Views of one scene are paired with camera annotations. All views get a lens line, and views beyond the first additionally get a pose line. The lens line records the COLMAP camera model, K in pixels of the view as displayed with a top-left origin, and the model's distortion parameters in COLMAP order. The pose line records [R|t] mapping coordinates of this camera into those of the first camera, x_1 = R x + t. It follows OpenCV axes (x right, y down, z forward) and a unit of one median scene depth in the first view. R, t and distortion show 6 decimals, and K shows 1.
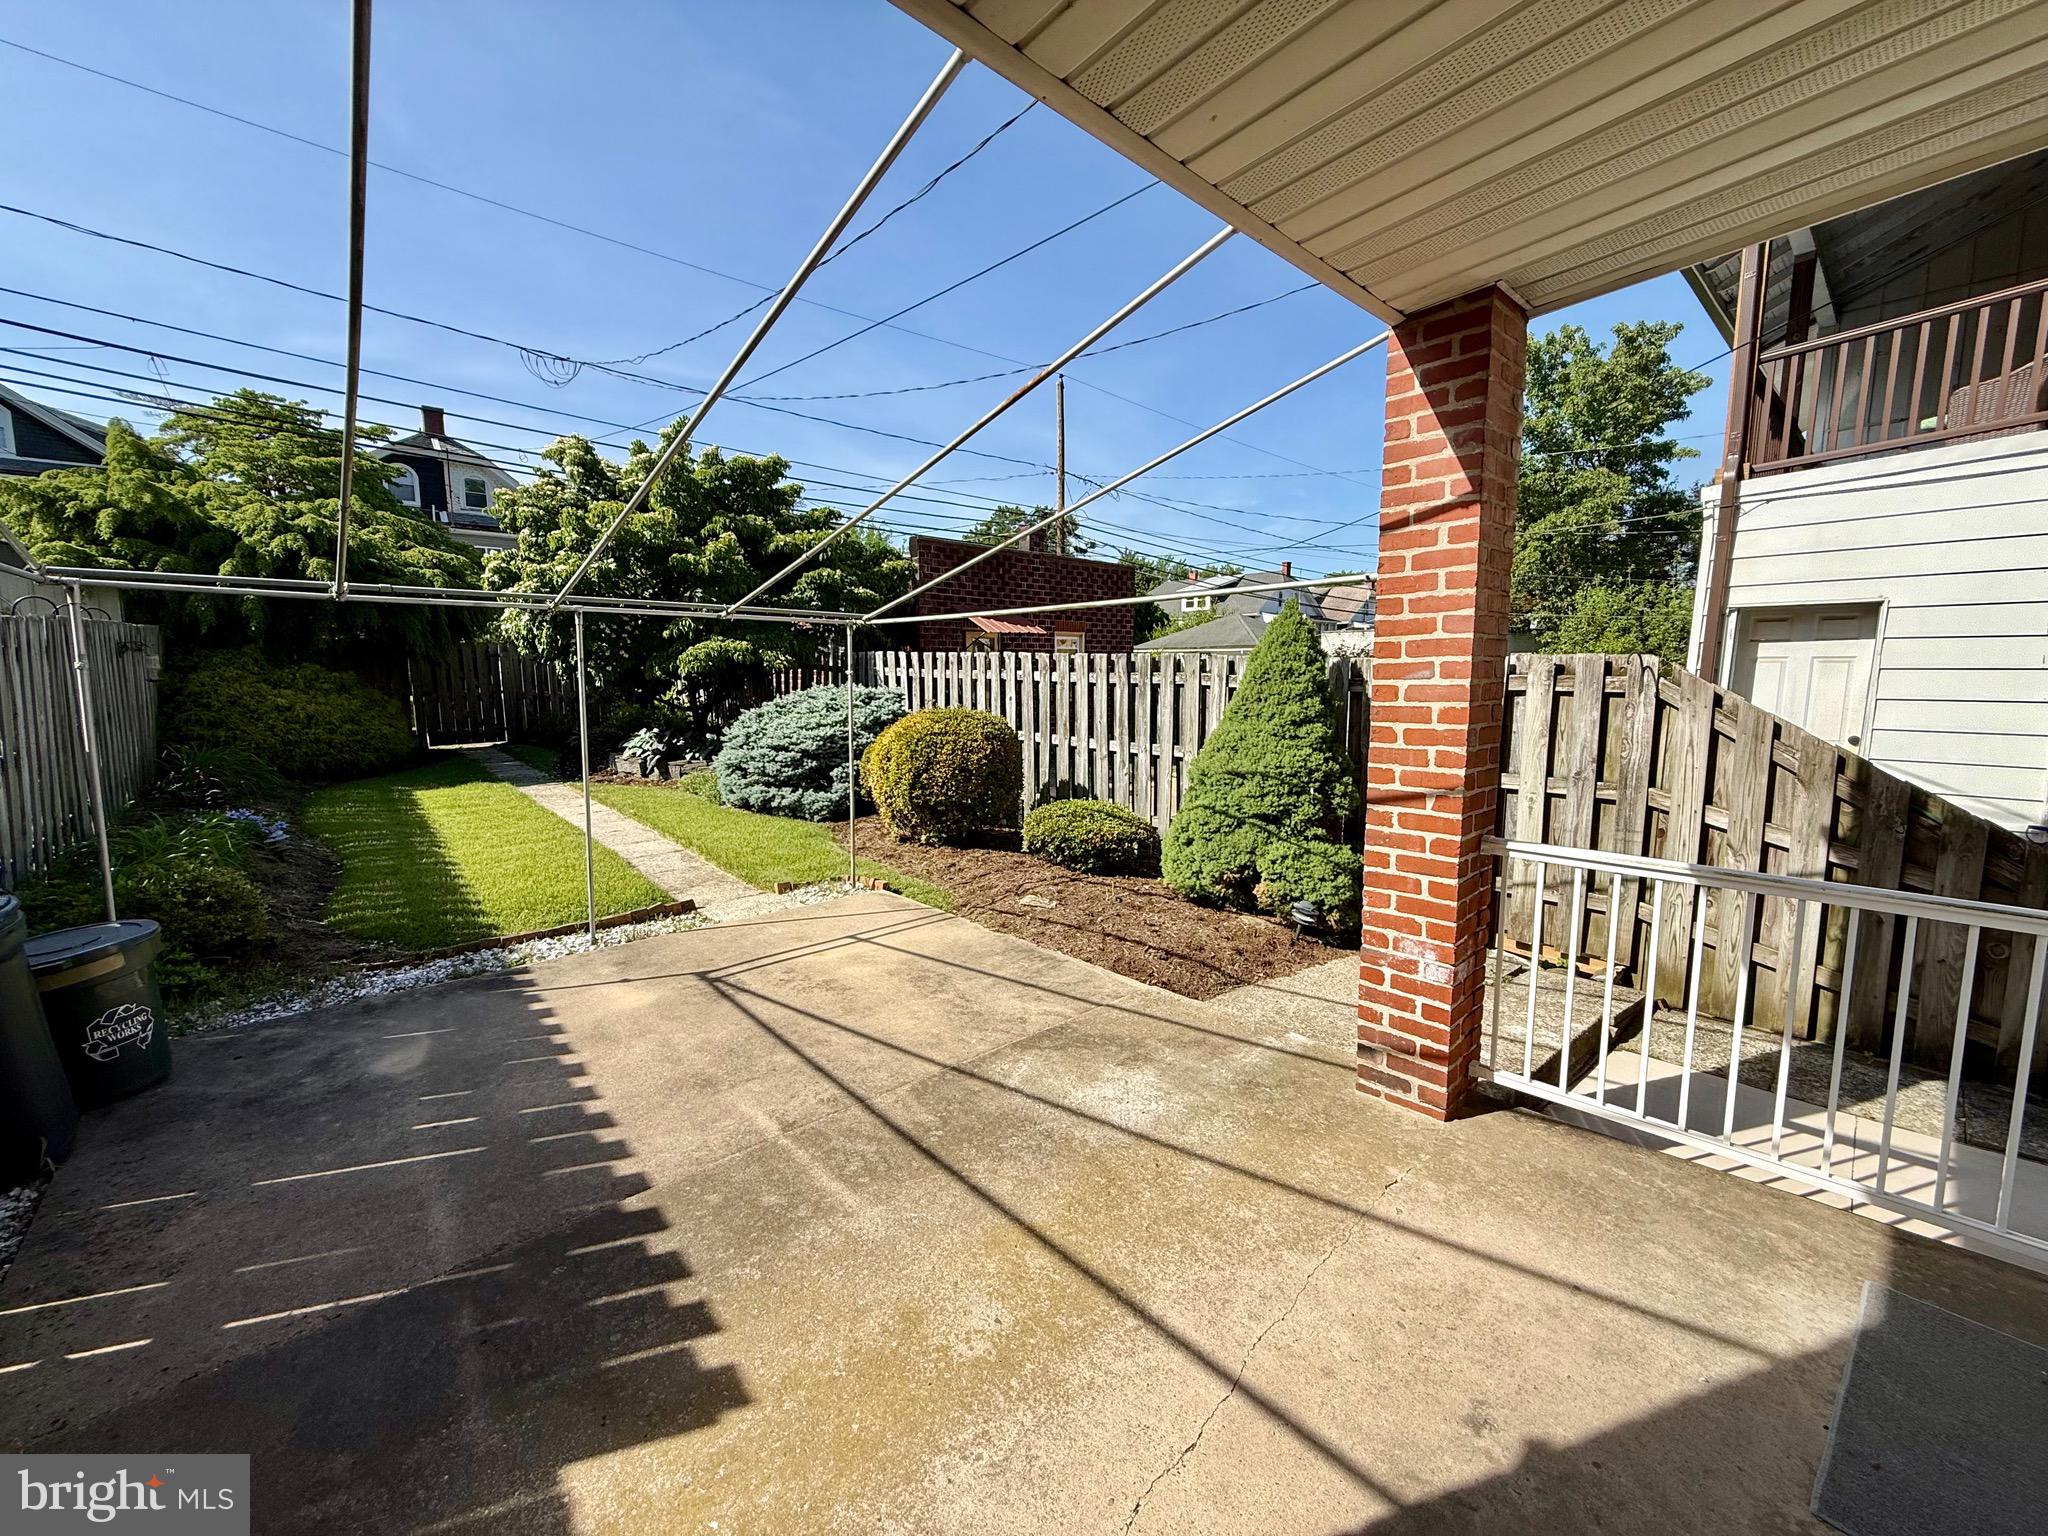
lens RADIAL K [[820.1, 0, 1026.1], [0, 820.1, 758.5], [0, 0, 1]] dist [0.000563, 0.000522]
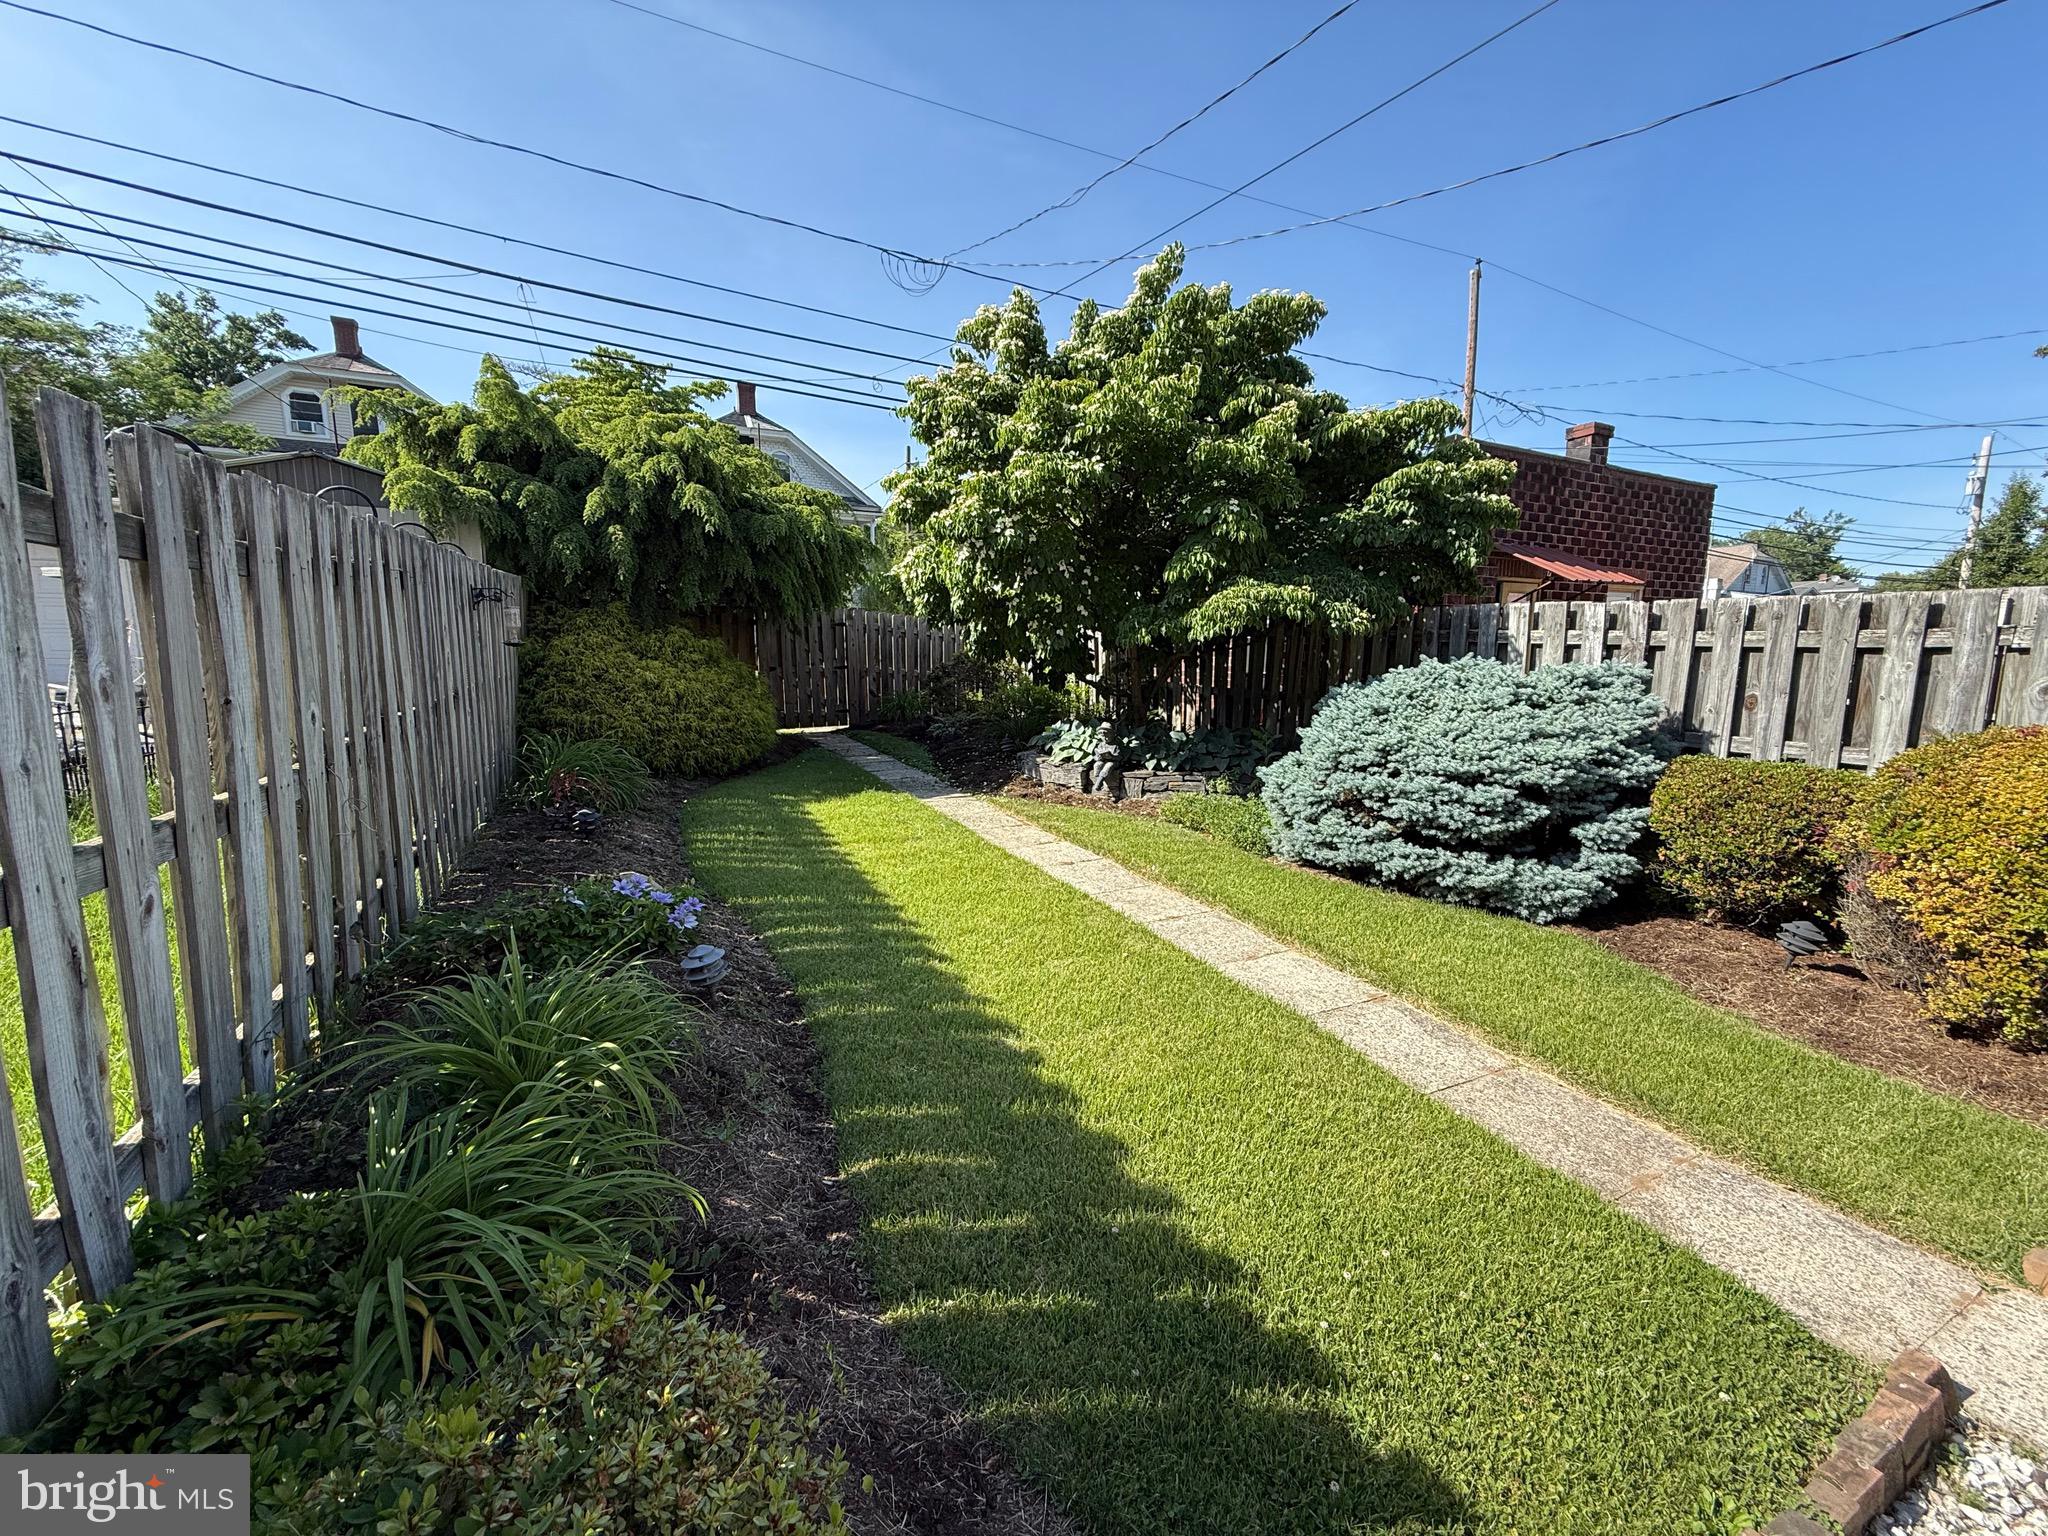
lens RADIAL K [[820.1, 0, 1022.4], [0, 820.1, 760.5], [0, 0, 1]] dist [0.000563, 0.000522]
pose [[0.964358, 0.039740, -0.261599, -0.373112], [-0.033280, 0.999023, 0.029077, -0.025033], [0.262499, -0.019335, 0.964739, 0.357020]]
